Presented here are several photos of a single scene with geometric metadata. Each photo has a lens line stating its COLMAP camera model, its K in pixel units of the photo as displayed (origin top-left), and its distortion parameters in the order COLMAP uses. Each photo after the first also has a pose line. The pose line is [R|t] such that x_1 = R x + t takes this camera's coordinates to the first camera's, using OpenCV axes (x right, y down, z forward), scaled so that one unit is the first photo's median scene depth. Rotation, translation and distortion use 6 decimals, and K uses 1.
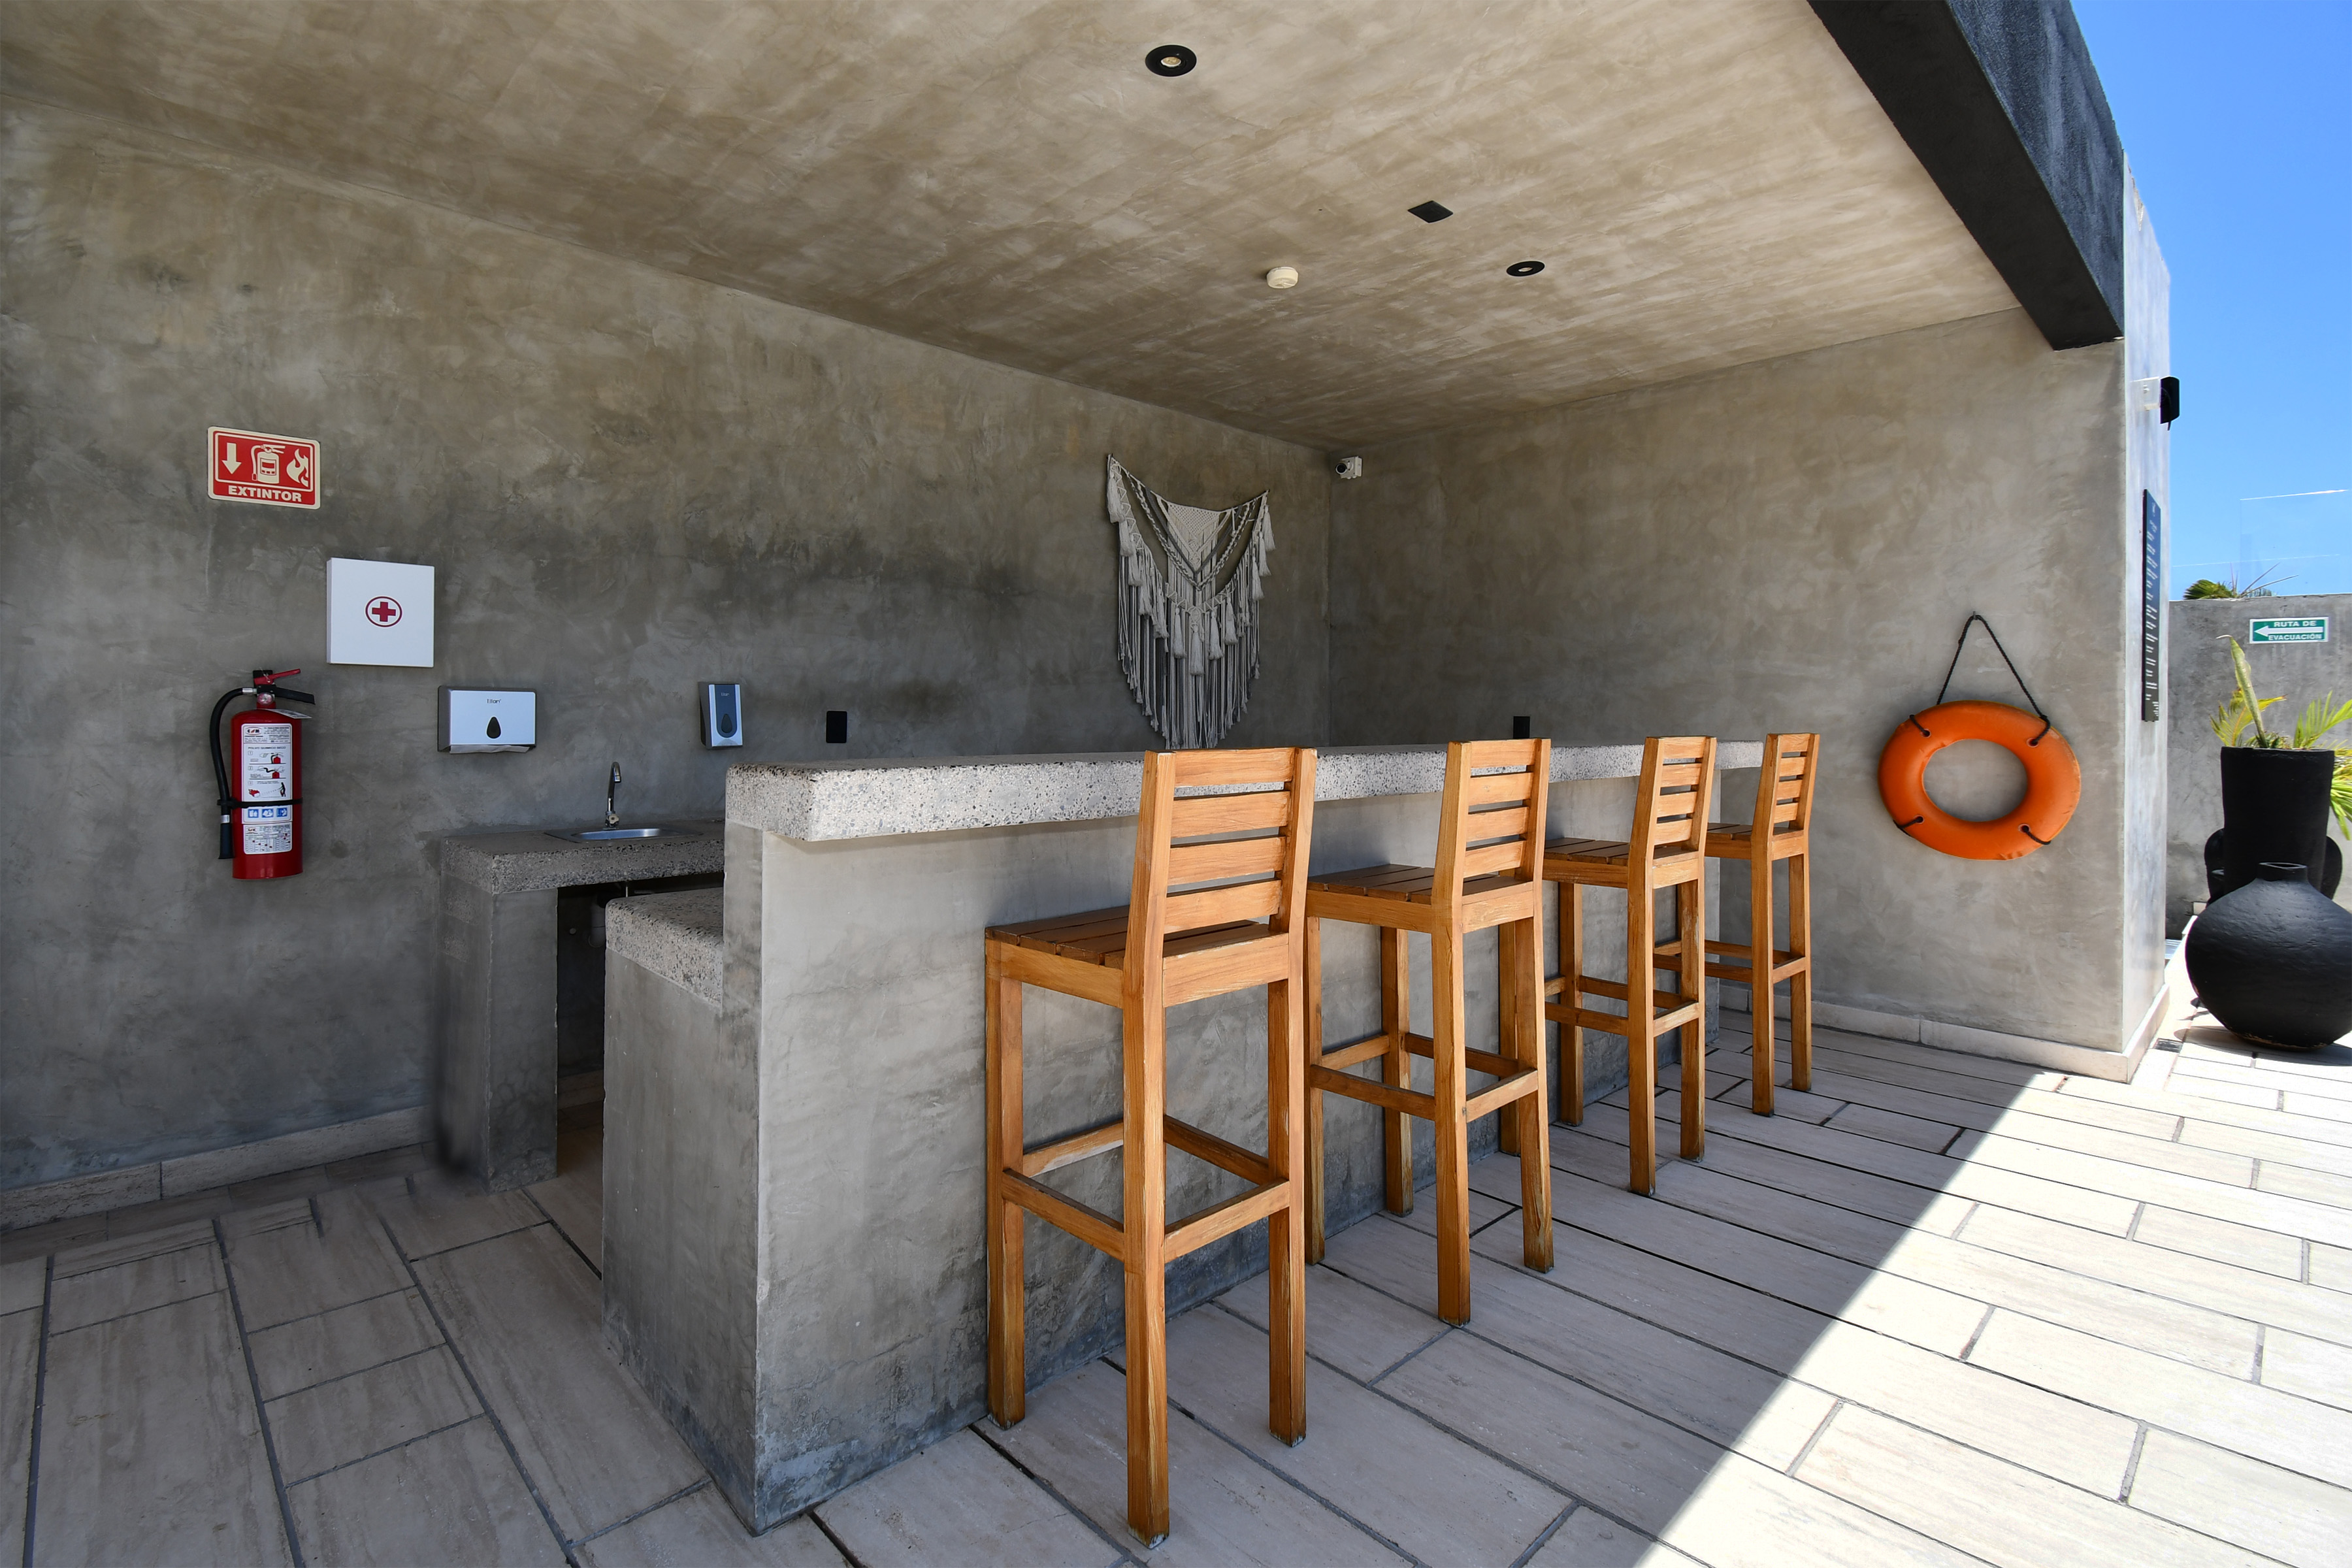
lens RADIAL K [[1110.8, 0, 1181.1], [0, 1110.8, 719.4], [0, 0, 1]] dist [0.036075, -0.024286]
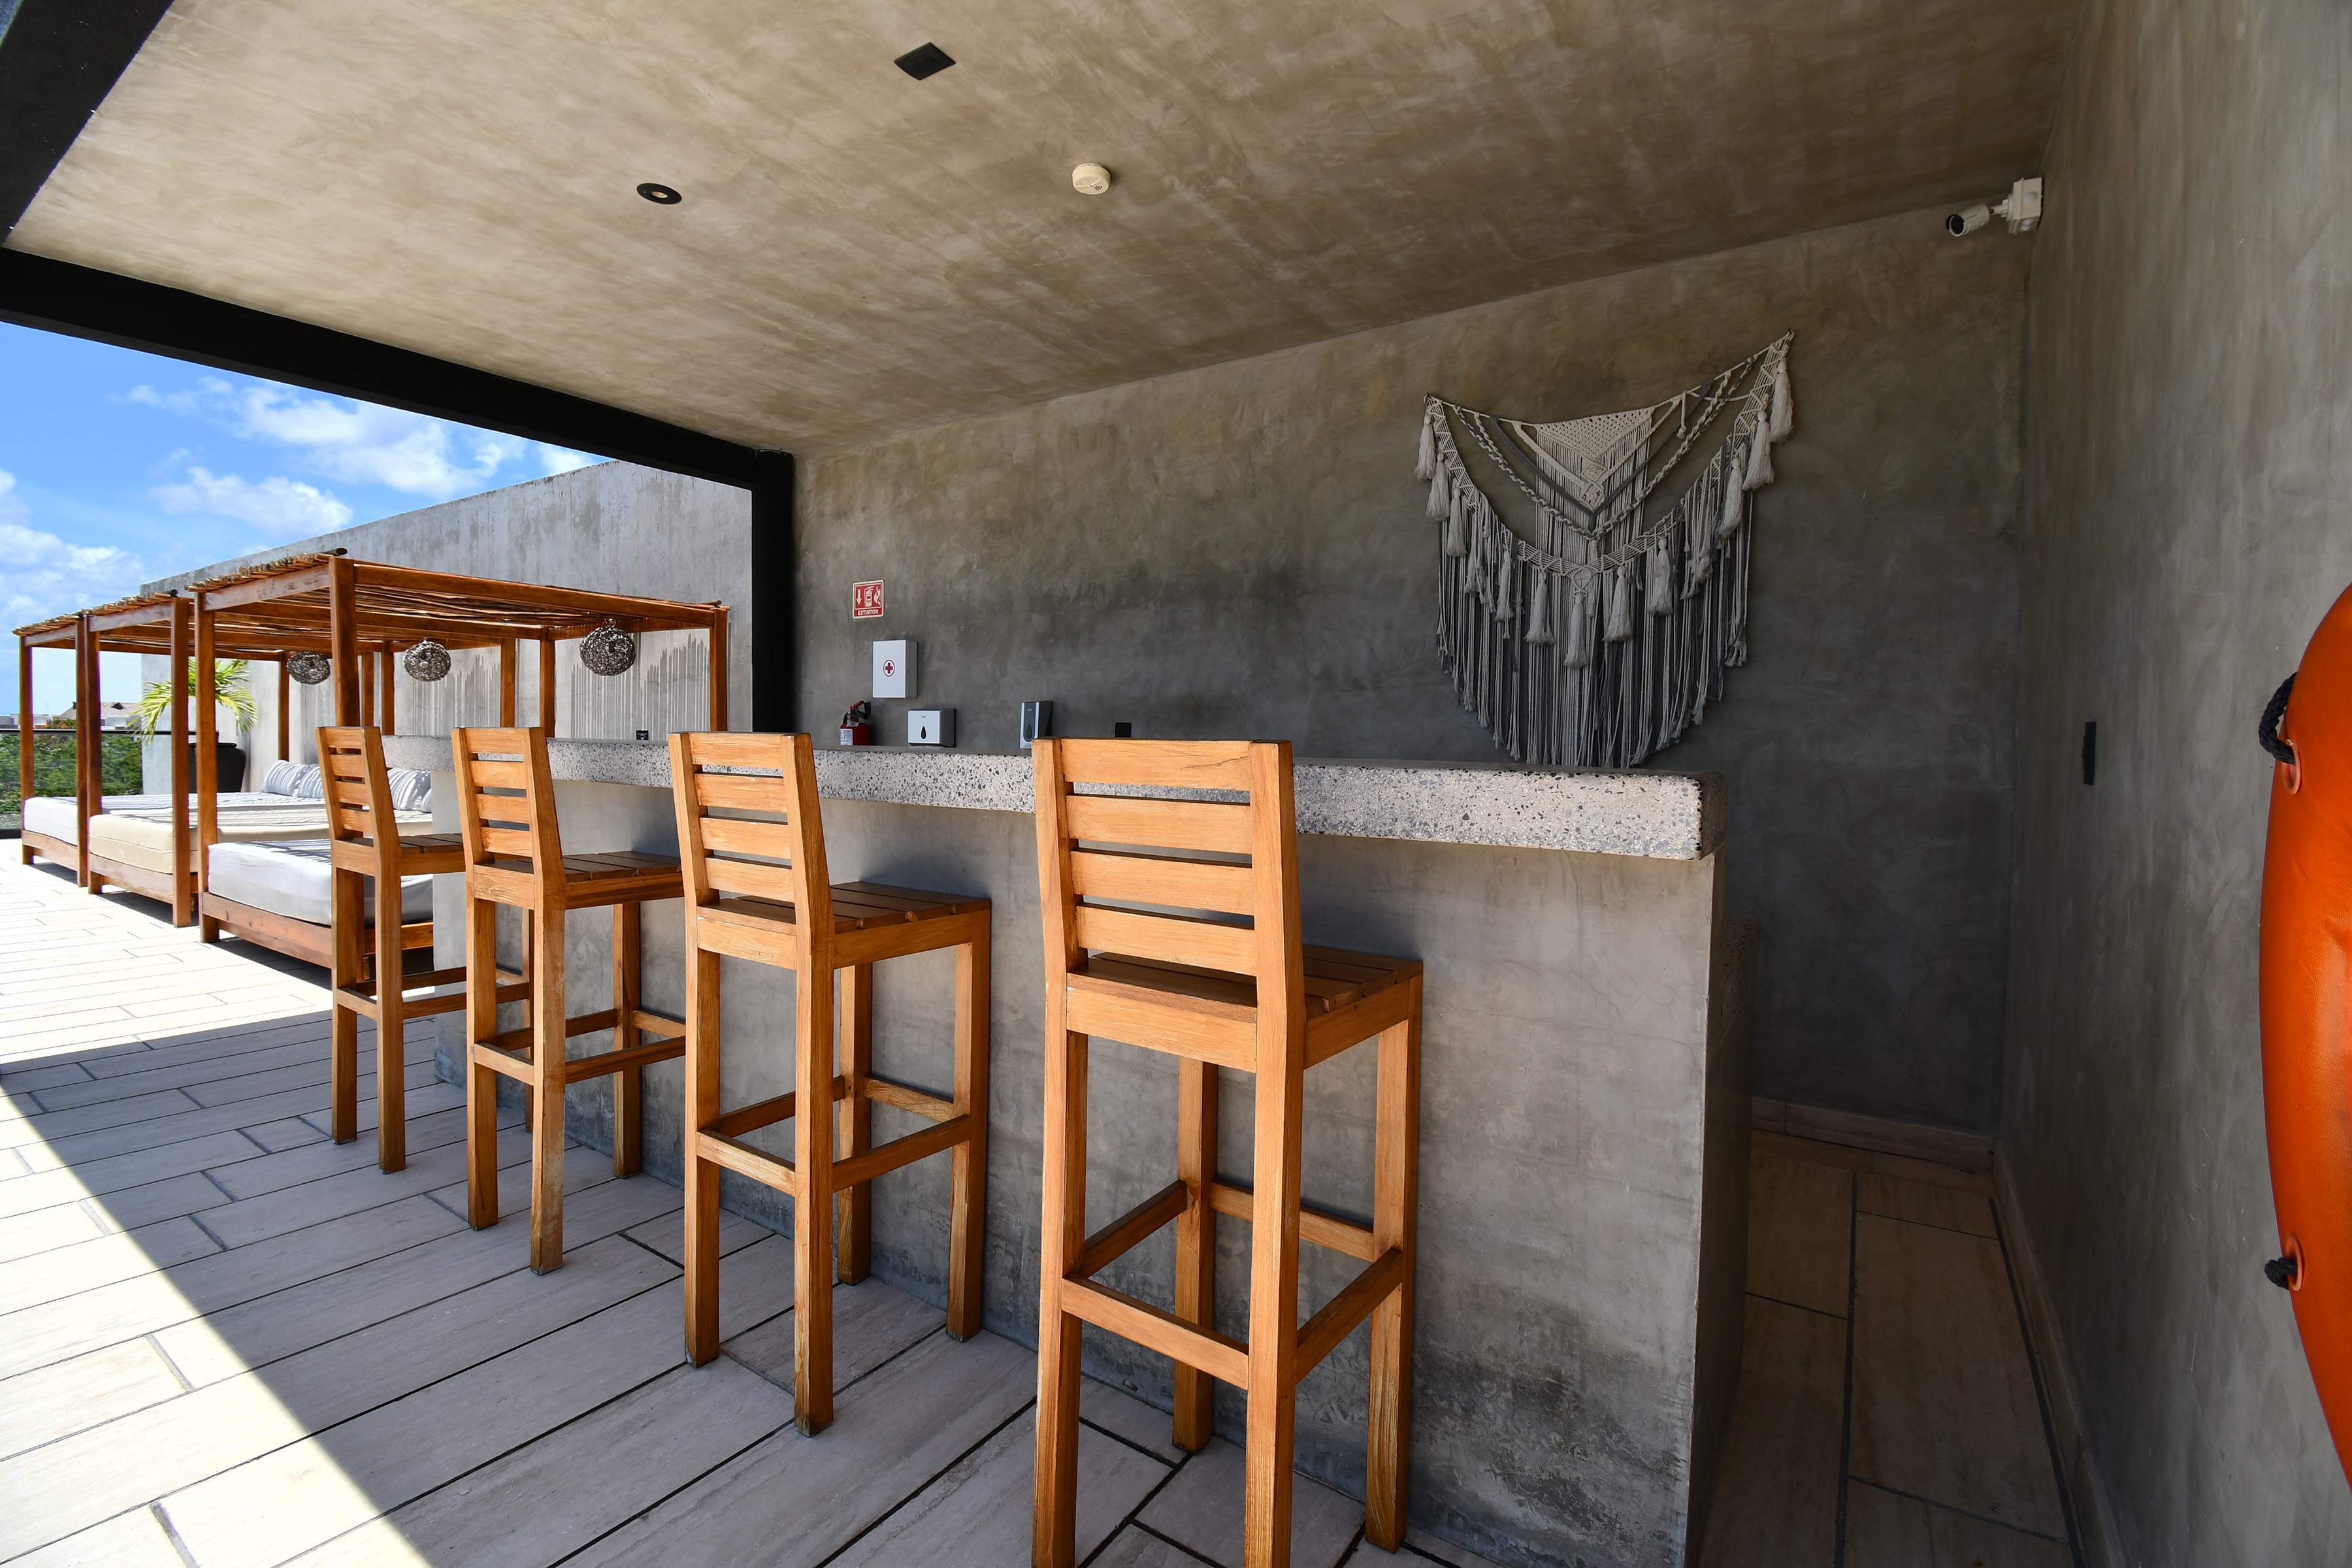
lens RADIAL K [[1060.6, 0, 1128.3], [0, 1060.6, 780.2], [0, 0, 1]] dist [0.022851, -0.031106]
pose [[0.176727, 0.038876, -0.983492, 0.821202], [-0.015601, 0.999205, 0.036693, 0.012804], [0.984136, 0.008859, 0.177193, 0.836784]]
